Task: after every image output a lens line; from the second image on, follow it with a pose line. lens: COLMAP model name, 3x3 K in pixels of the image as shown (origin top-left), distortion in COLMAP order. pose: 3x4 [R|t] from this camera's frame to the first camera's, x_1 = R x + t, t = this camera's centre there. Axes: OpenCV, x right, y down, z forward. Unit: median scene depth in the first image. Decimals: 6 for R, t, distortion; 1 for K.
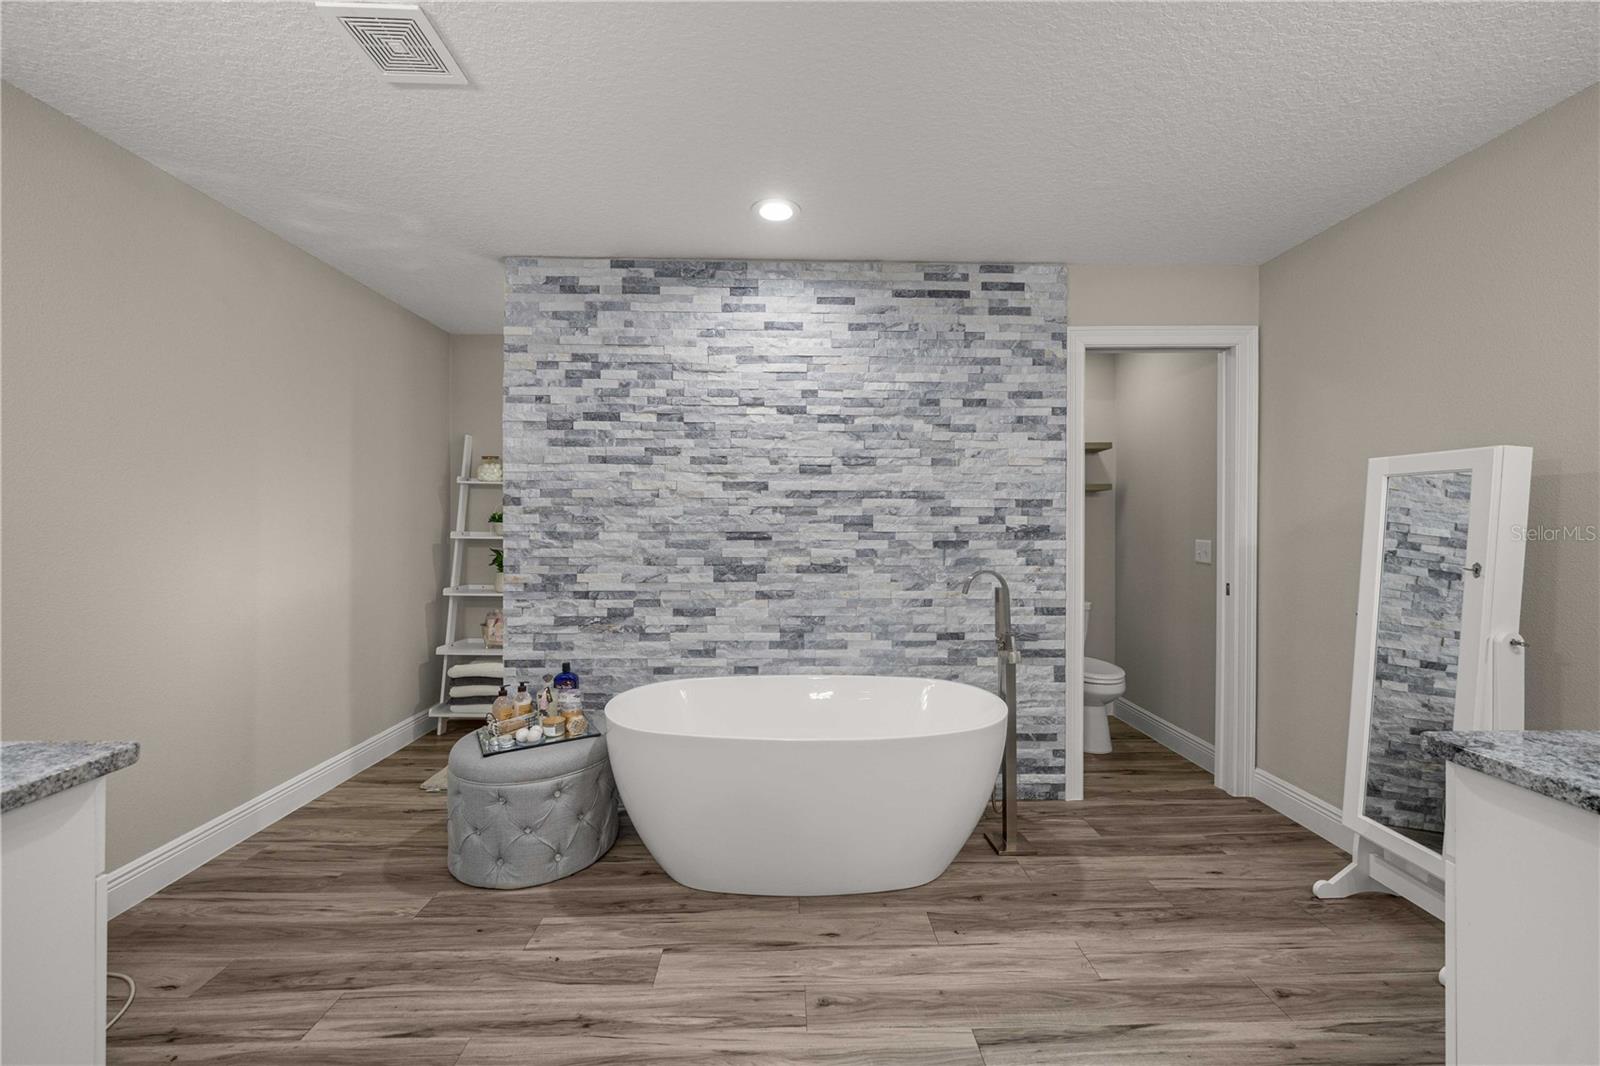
lens RADIAL K [[618.1, 0, 804.8], [0, 618.1, 534.1], [0, 0, 1]] dist [0.008901, 0.000228]
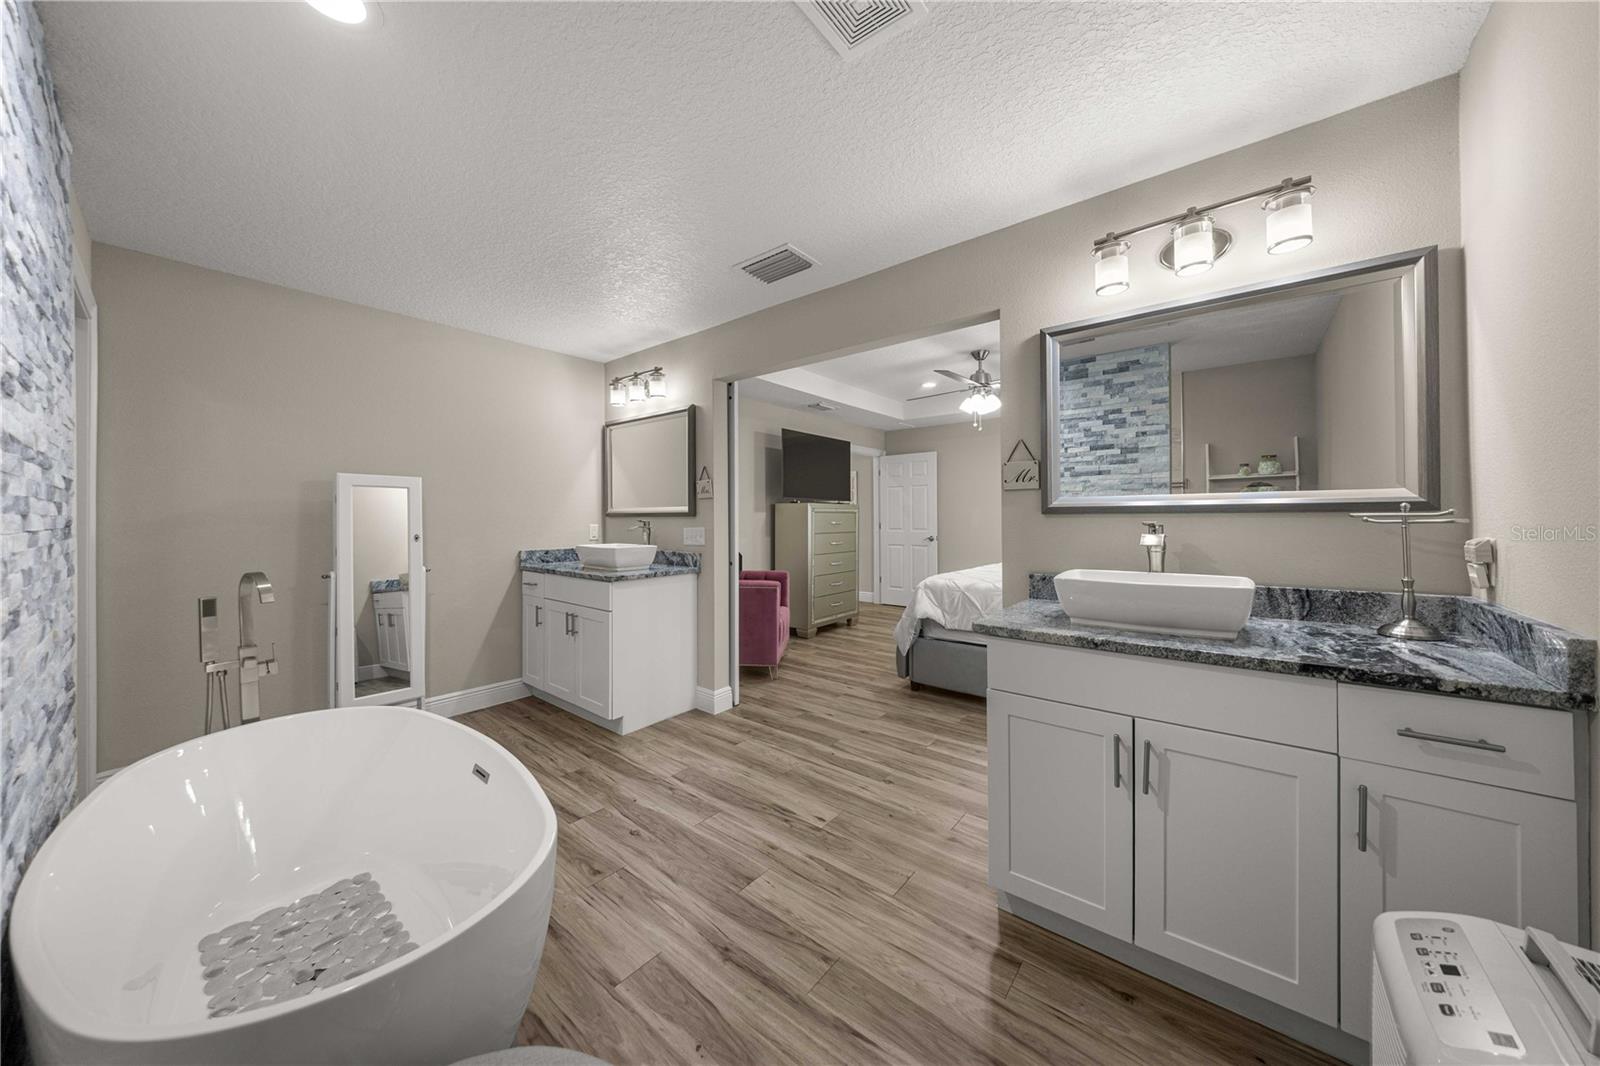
lens RADIAL K [[530.1, 0, 809.9], [0, 530.1, 517.2], [0, 0, 1]] dist [0.001518, 0.000004]
pose [[-0.770491, -0.004517, 0.637434, -0.595786], [0.005612, 0.999888, 0.013869, -0.008914], [-0.637426, 0.014263, -0.770380, 0.900392]]
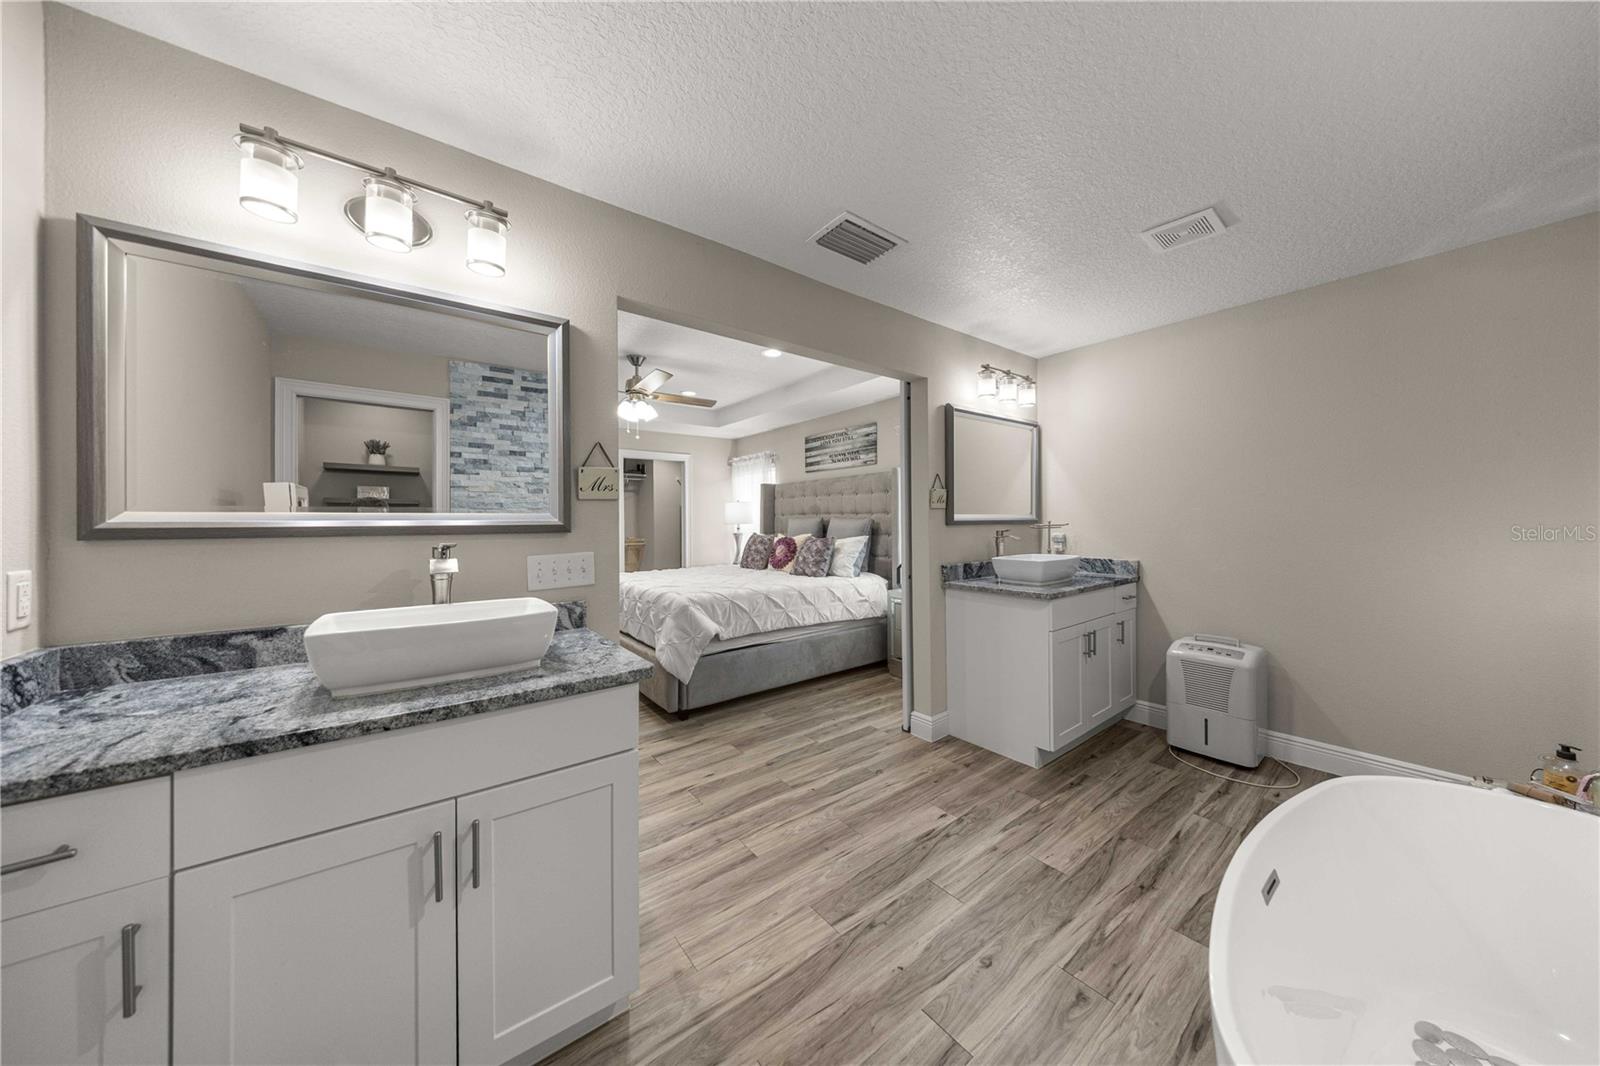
lens RADIAL K [[506.6, 0, 799.9], [0, 506.6, 521.4], [0, 0, 1]] dist [-0.000930, -0.000089]
pose [[-0.806152, -0.000774, -0.591708, 0.509991], [-0.006090, 0.999957, 0.006989, -0.014983], [0.591677, 0.009238, -0.806122, 0.795263]]
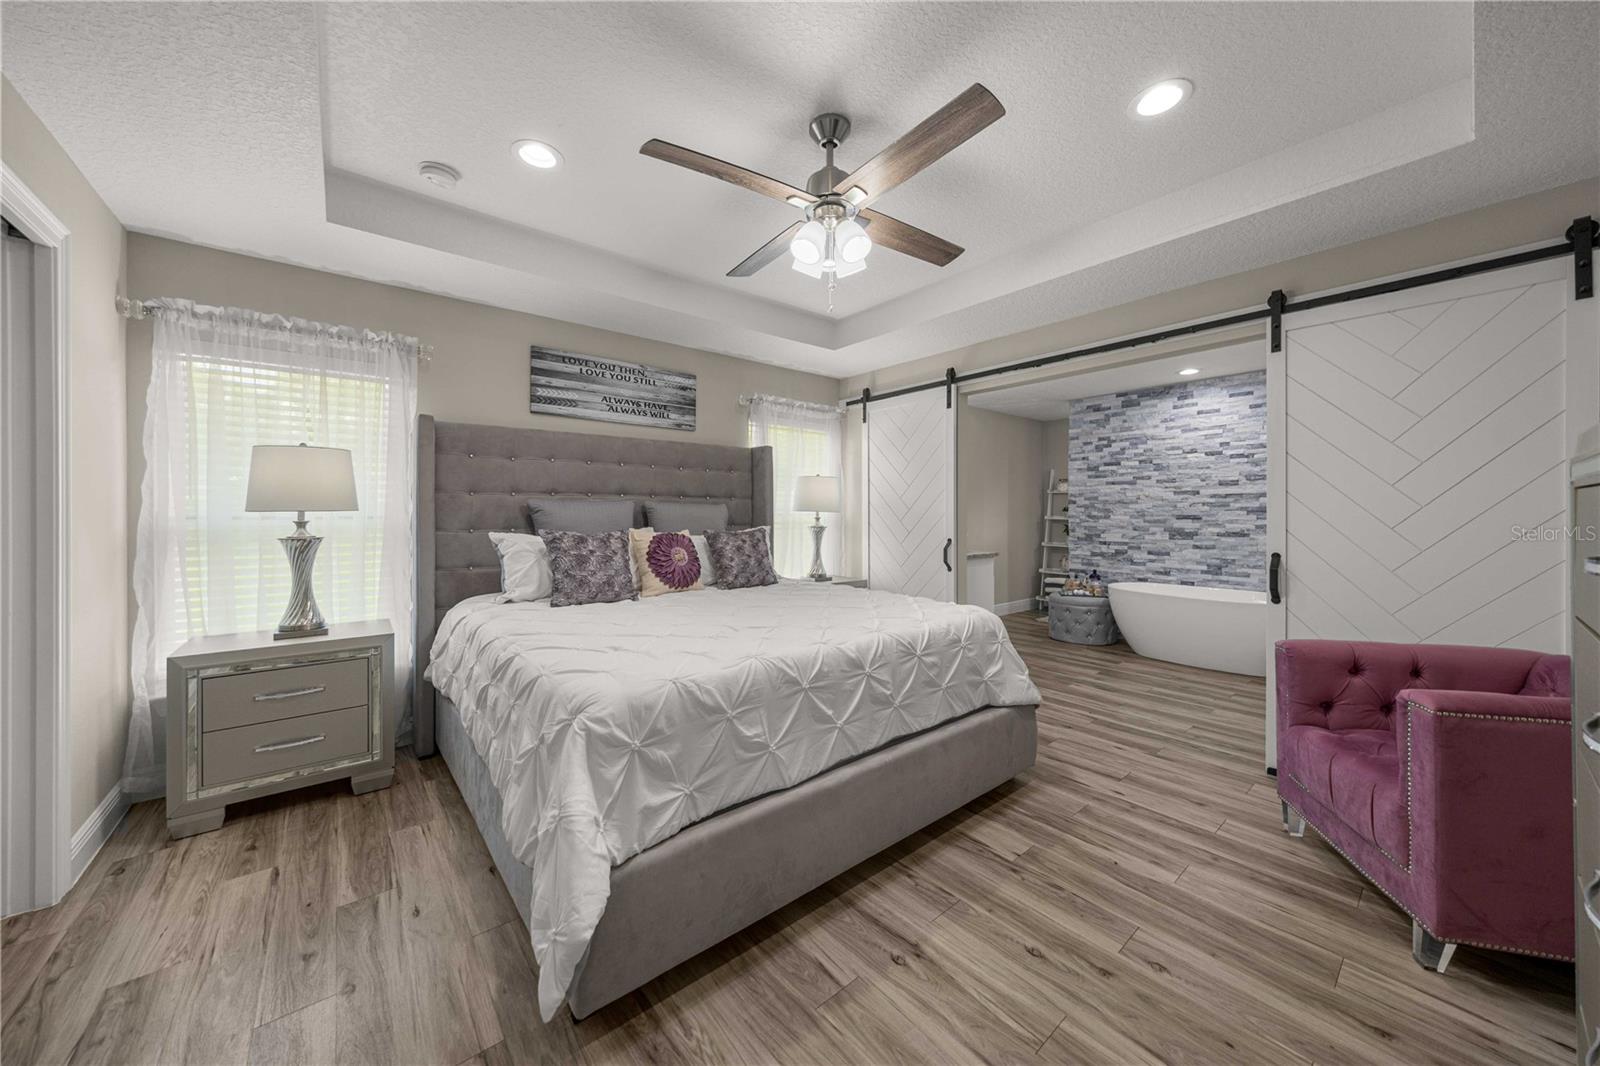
lens RADIAL K [[556.8, 0, 805.1], [0, 556.8, 506.9], [0, 0, 1]] dist [0.000183, -0.000048]
pose [[0.620315, -0.012489, -0.784253, 0.563150], [-0.009455, 0.999682, -0.023398, 0.023710], [0.784296, 0.021929, 0.619999, -1.122185]]
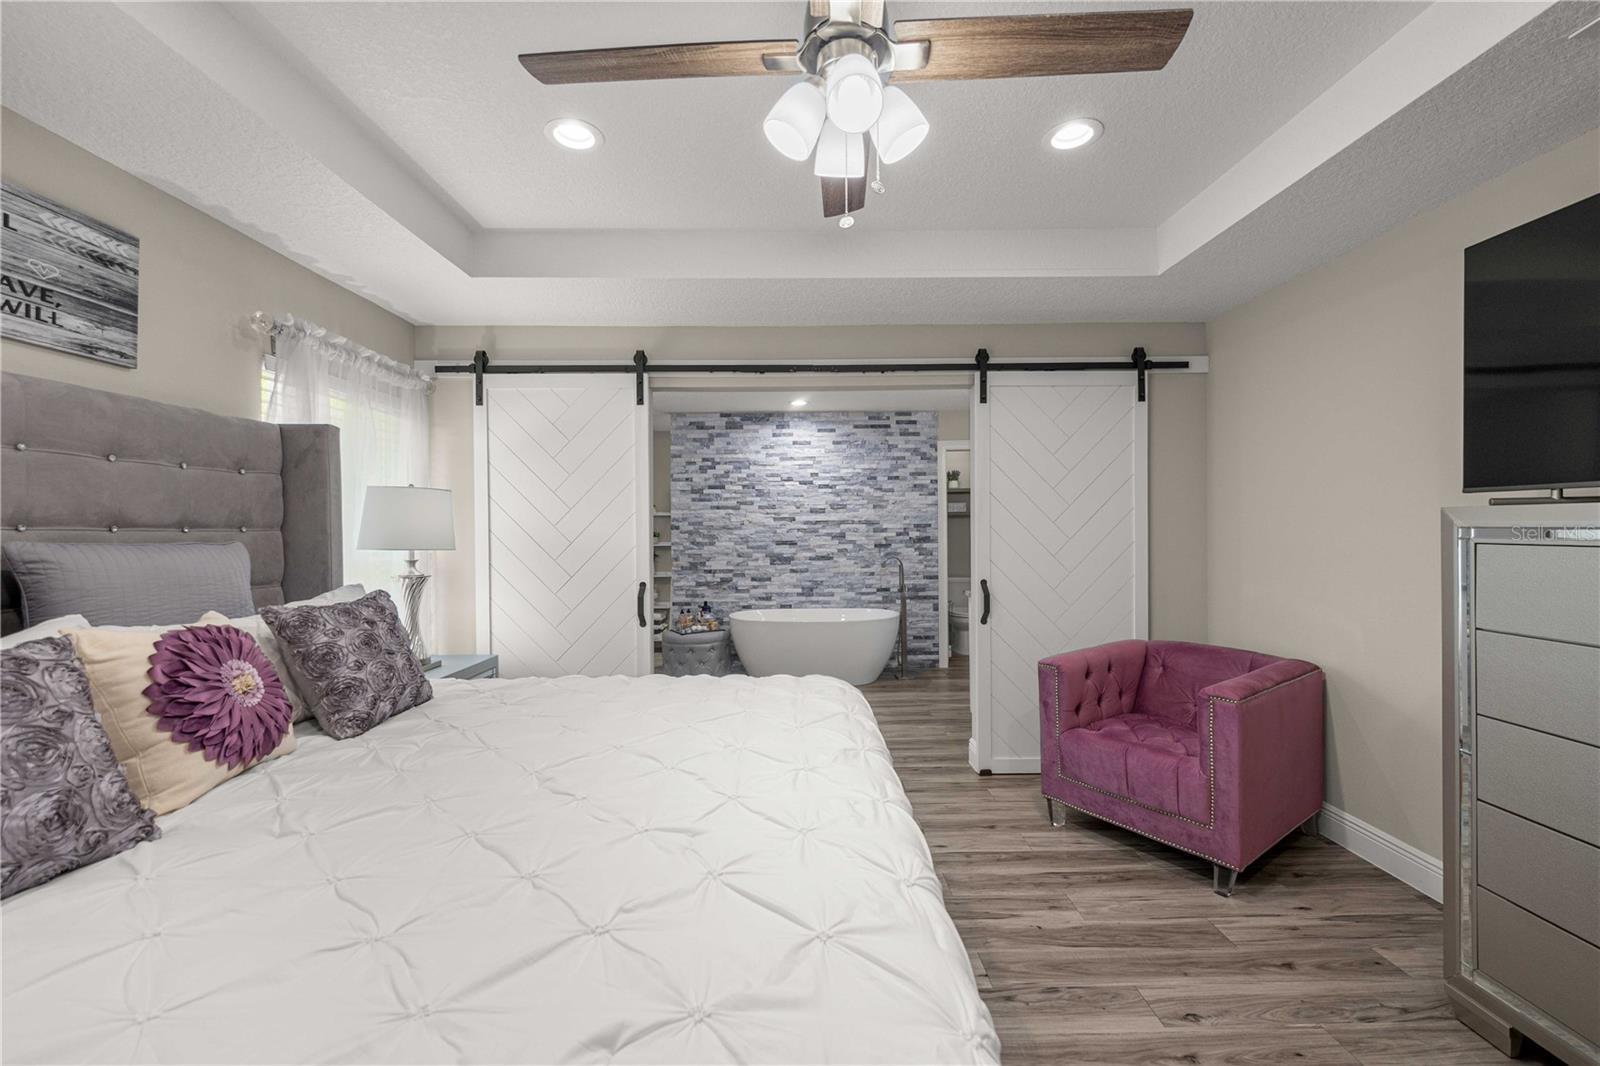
lens RADIAL K [[623.3, 0, 803.5], [0, 623.3, 529.6], [0, 0, 1]] dist [0.012730, -0.010055]
pose [[0.999825, -0.011504, -0.014752, -0.000702], [0.011291, 0.999832, -0.014460, -0.010890], [0.014916, 0.014291, 0.999787, -1.121946]]
